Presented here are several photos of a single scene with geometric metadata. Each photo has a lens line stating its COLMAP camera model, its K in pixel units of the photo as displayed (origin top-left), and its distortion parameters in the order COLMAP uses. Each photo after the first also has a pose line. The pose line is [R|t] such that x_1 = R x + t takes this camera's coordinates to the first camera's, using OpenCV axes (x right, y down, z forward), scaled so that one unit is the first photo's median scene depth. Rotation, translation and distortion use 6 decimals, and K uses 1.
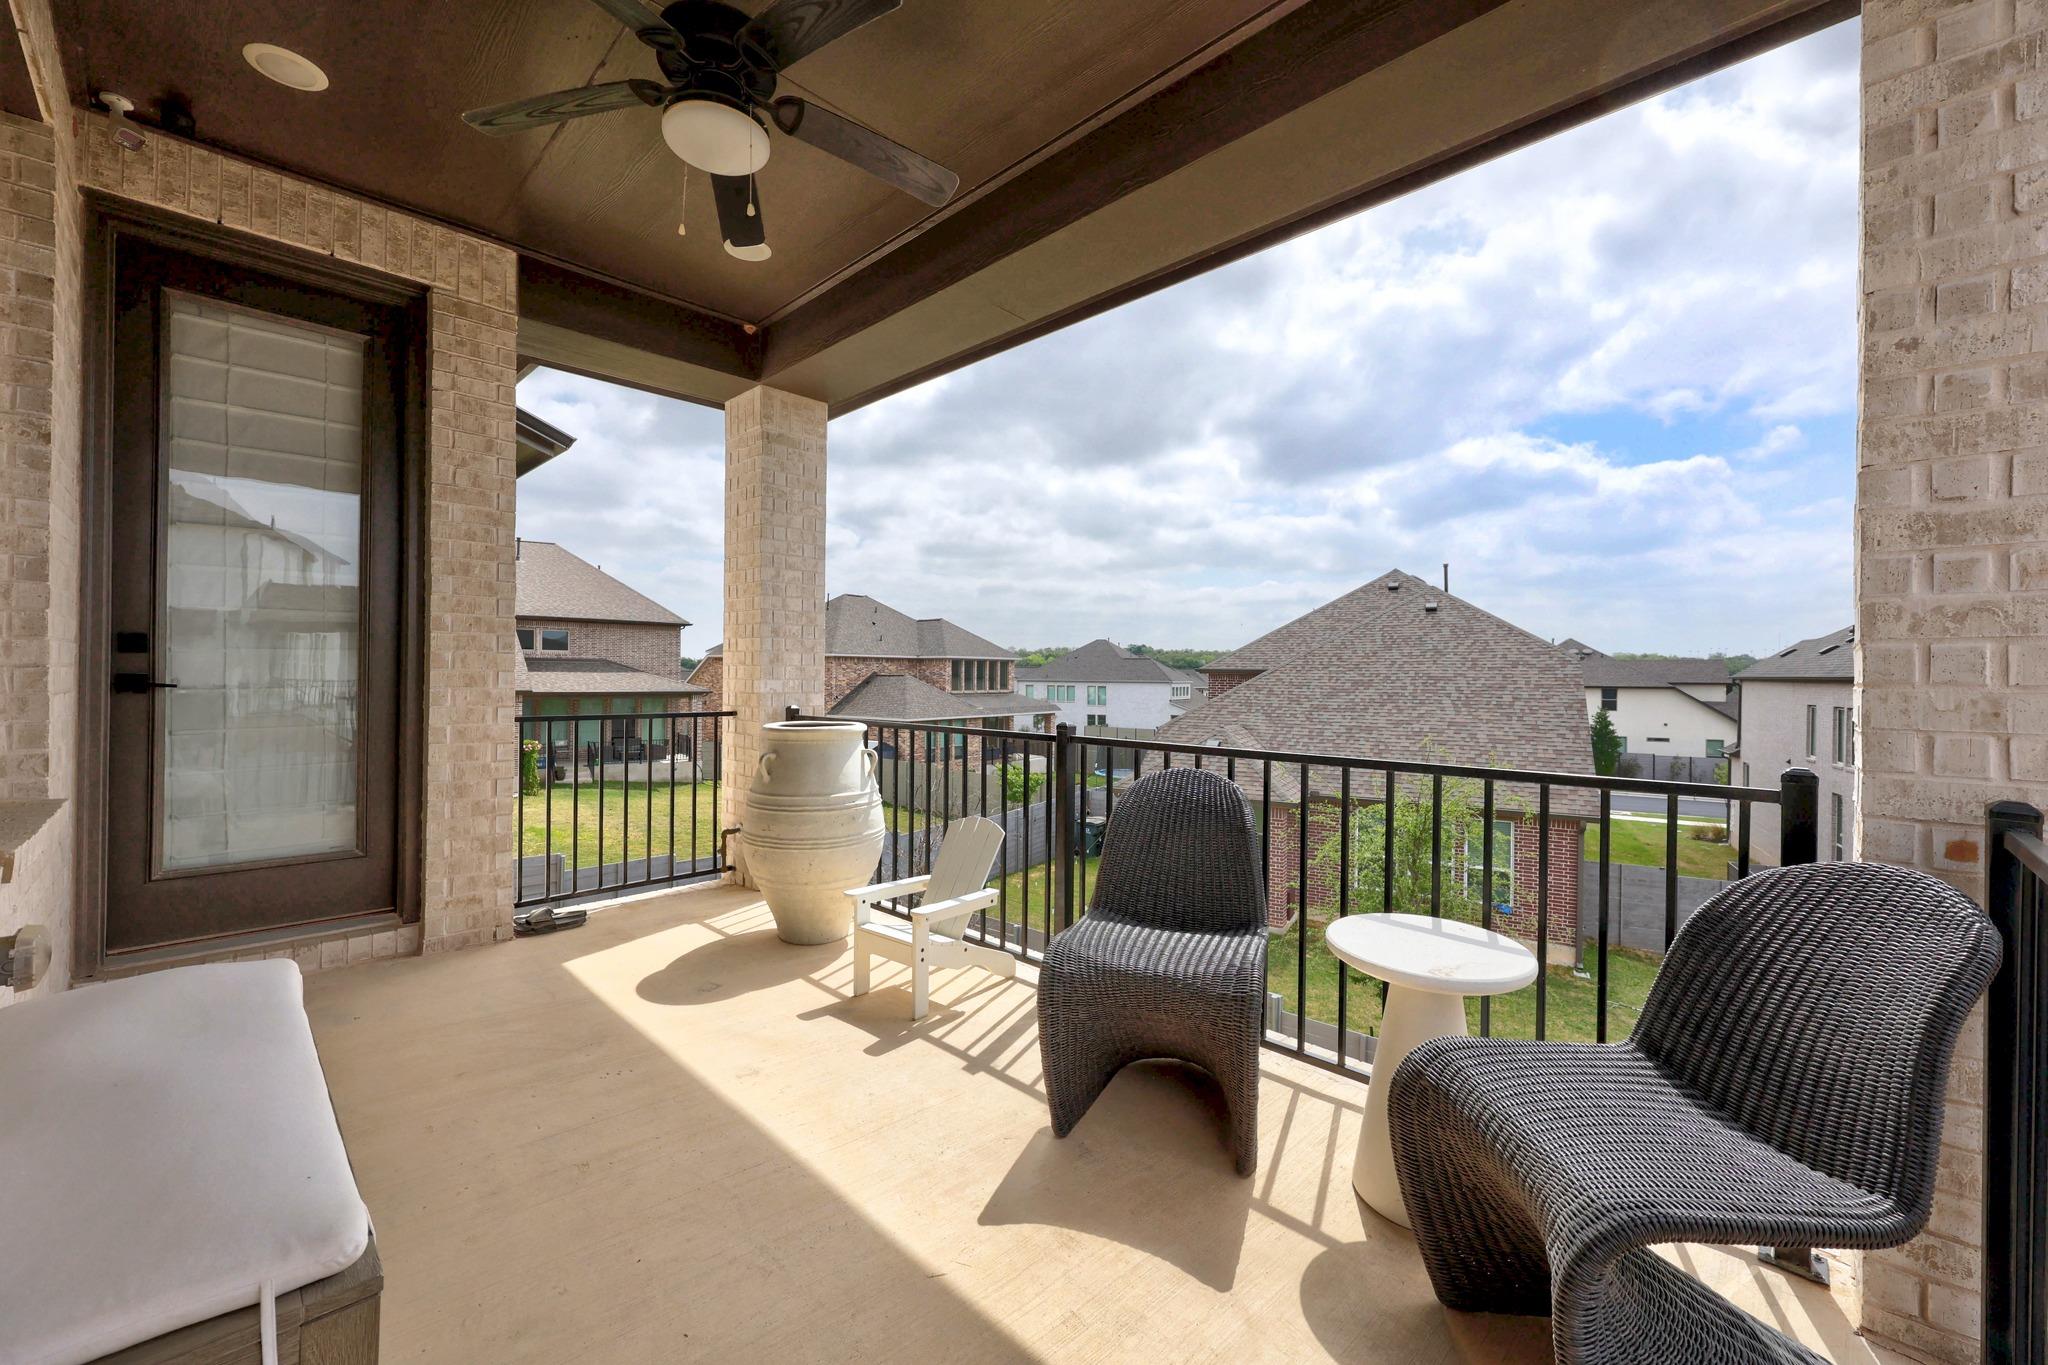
lens RADIAL K [[804.9, 0, 1024.0], [0, 804.9, 682.5], [0, 0, 1]] dist [-0.000049, 0.000003]
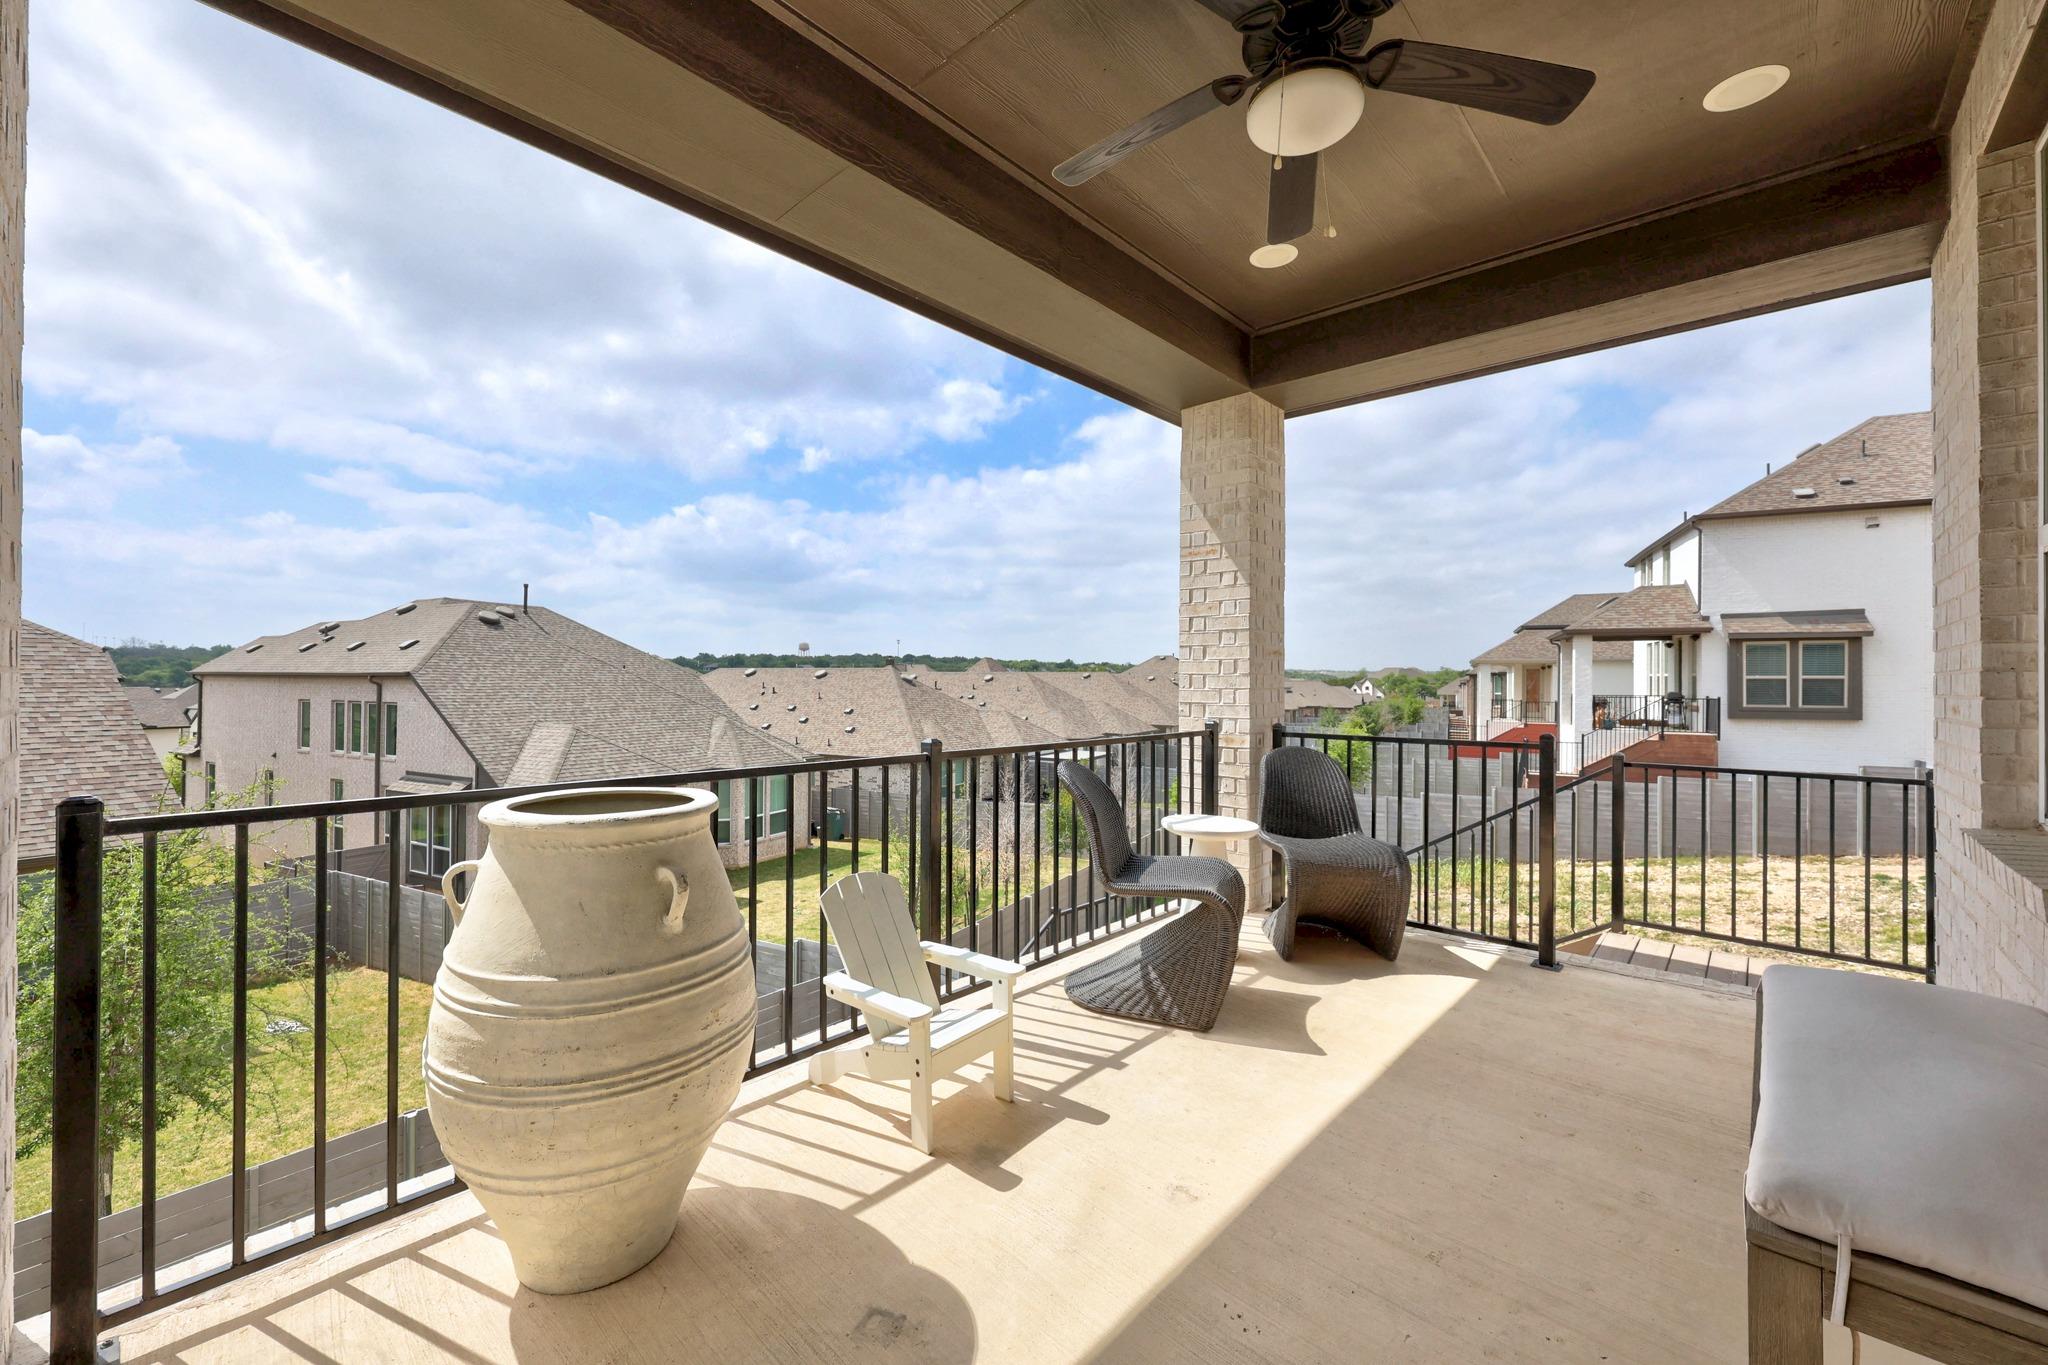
lens RADIAL K [[845.9, 0, 1024.0], [0, 845.9, 682.5], [0, 0, 1]] dist [0.066457, 0.000024]
pose [[-0.087806, 0.003368, 0.996132, -1.013647], [-0.013016, 0.999905, -0.004528, -0.017353], [-0.996053, -0.013364, -0.087754, 1.048750]]
